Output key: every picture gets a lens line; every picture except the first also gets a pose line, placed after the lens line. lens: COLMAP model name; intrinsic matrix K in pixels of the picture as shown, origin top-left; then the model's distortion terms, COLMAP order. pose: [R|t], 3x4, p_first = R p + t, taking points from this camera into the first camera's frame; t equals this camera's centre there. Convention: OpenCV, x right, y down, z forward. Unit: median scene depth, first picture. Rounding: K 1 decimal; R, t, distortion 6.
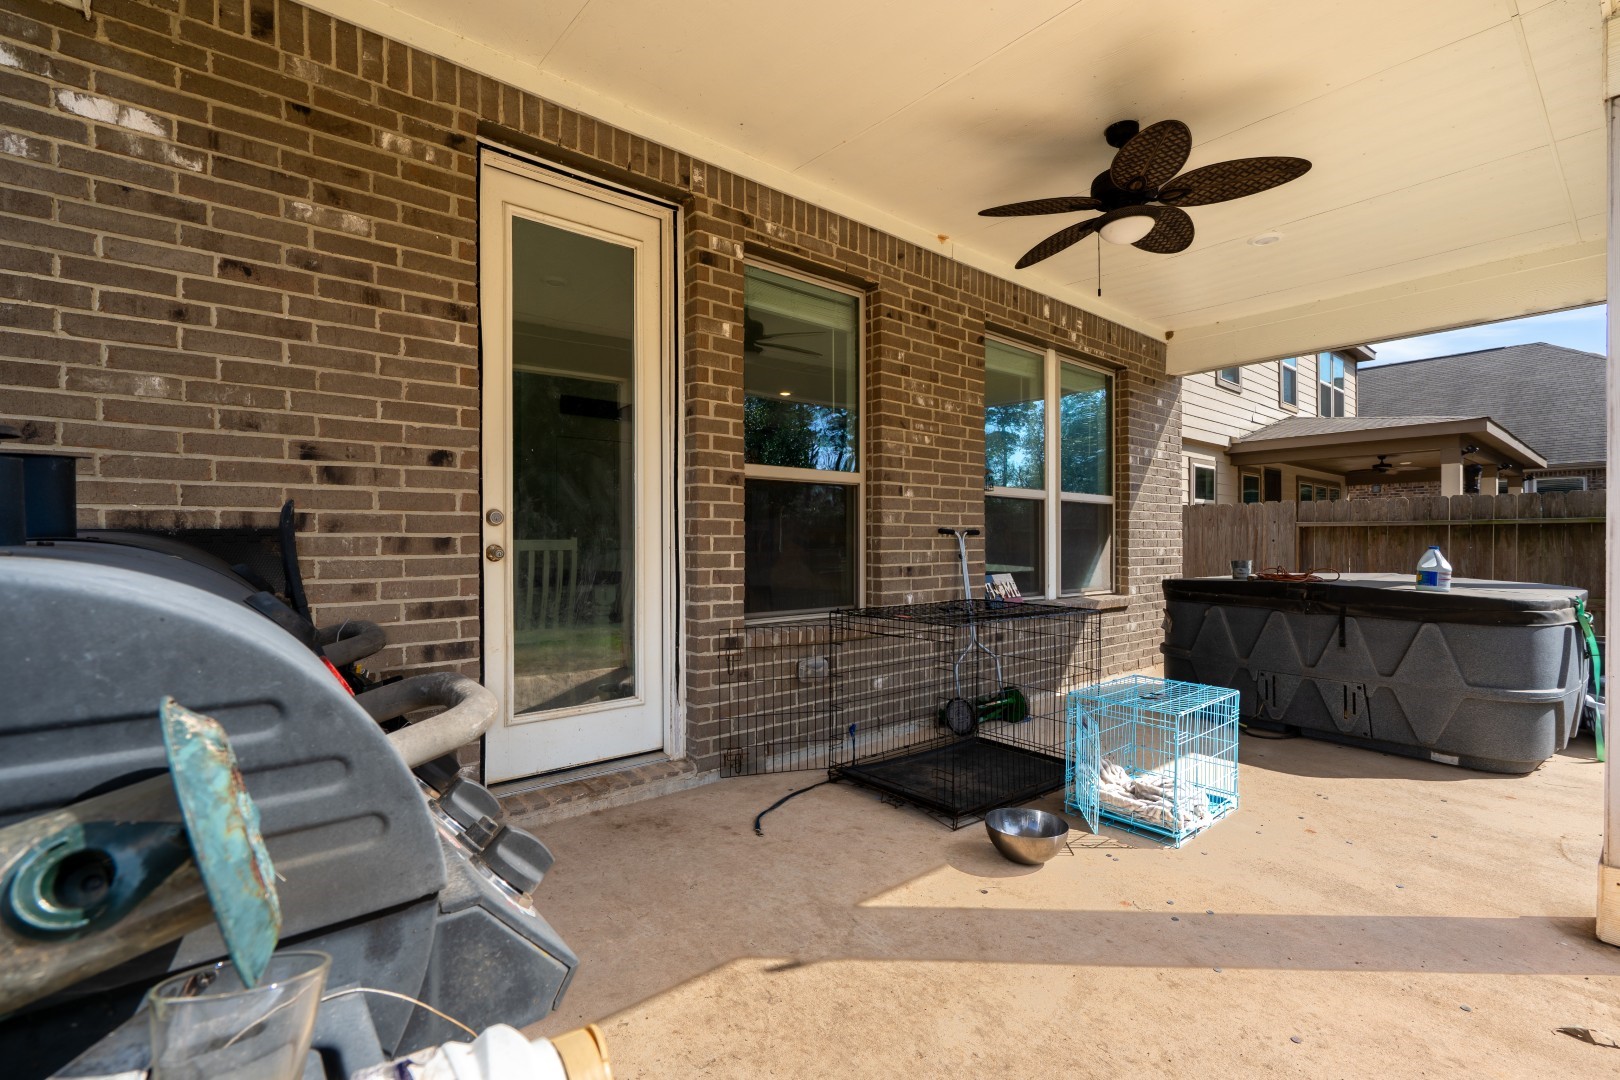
lens RADIAL K [[728.4, 0, 817.3], [0, 728.4, 539.3], [0, 0, 1]] dist [-0.009355, 0.005502]
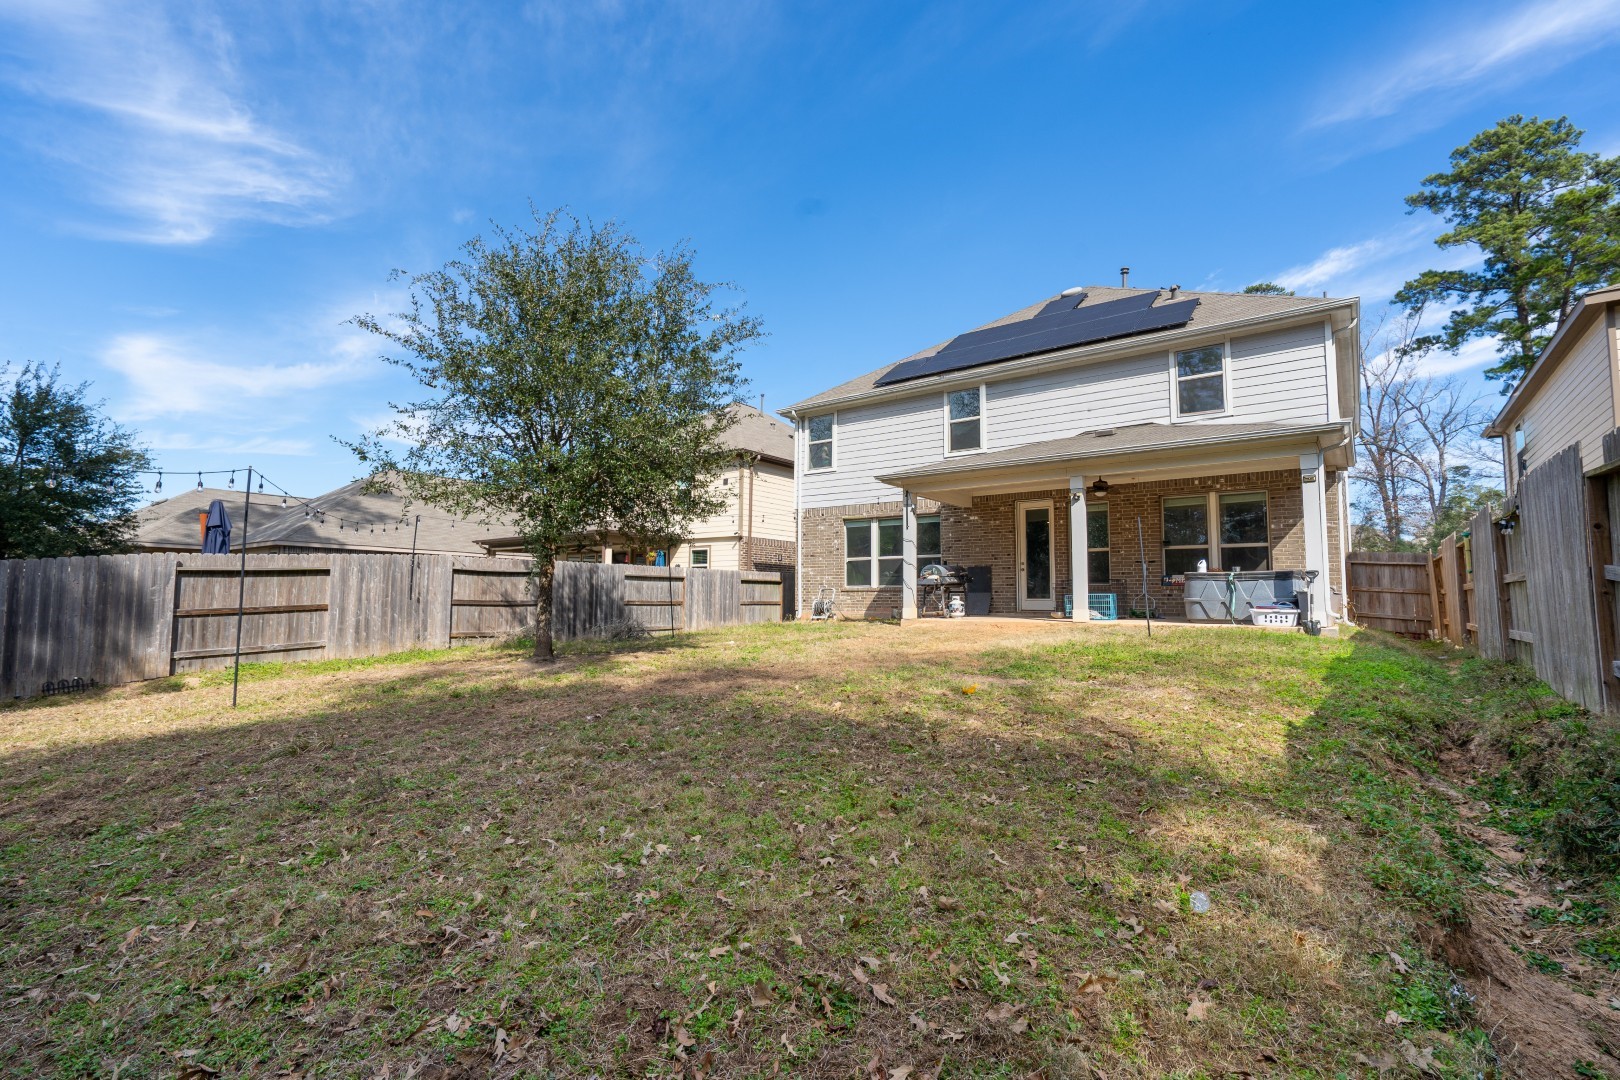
lens RADIAL K [[728.4, 0, 817.3], [0, 728.4, 539.3], [0, 0, 1]] dist [-0.009355, 0.005502]
pose [[0.209781, -0.073384, -0.974991, 4.301923], [-0.007695, 0.997025, -0.076698, 0.208397], [0.977718, 0.023592, 0.208592, -1.597255]]
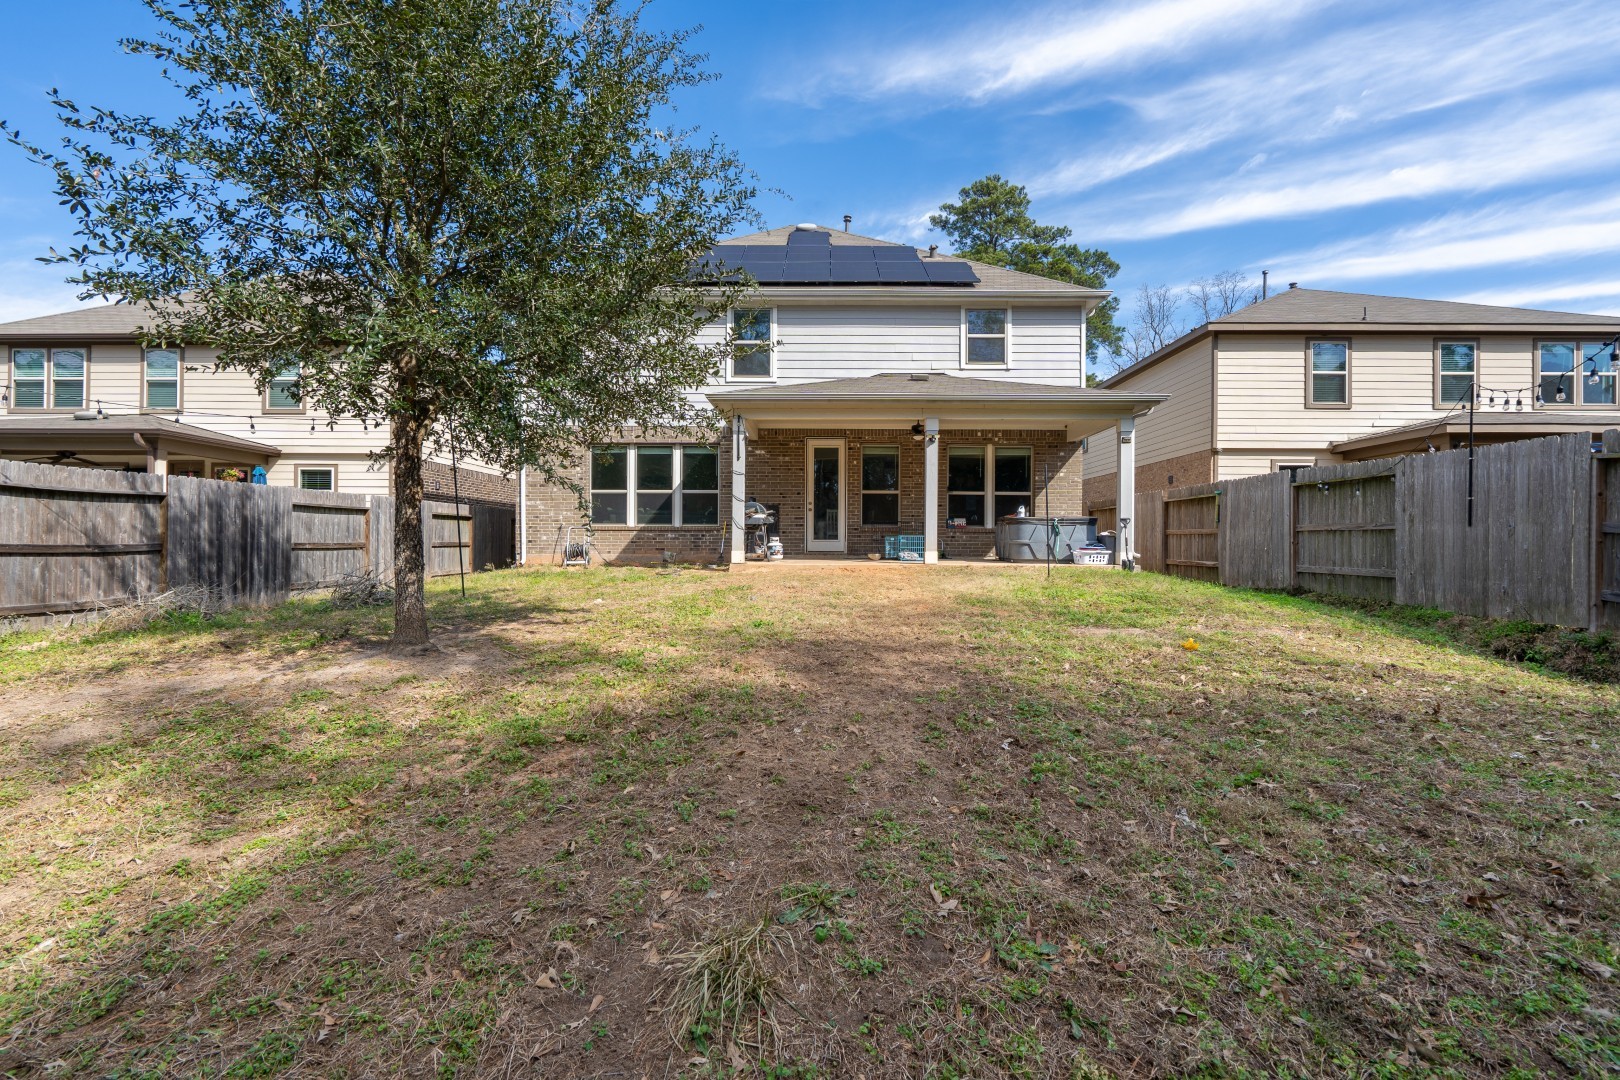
lens RADIAL K [[728.4, 0, 817.3], [0, 728.4, 539.3], [0, 0, 1]] dist [-0.009355, 0.005502]
pose [[0.743237, 0.009973, -0.668954, 2.939693], [-0.011080, 0.999935, 0.002597, 0.204180], [0.668937, 0.005481, 0.743299, -2.741341]]
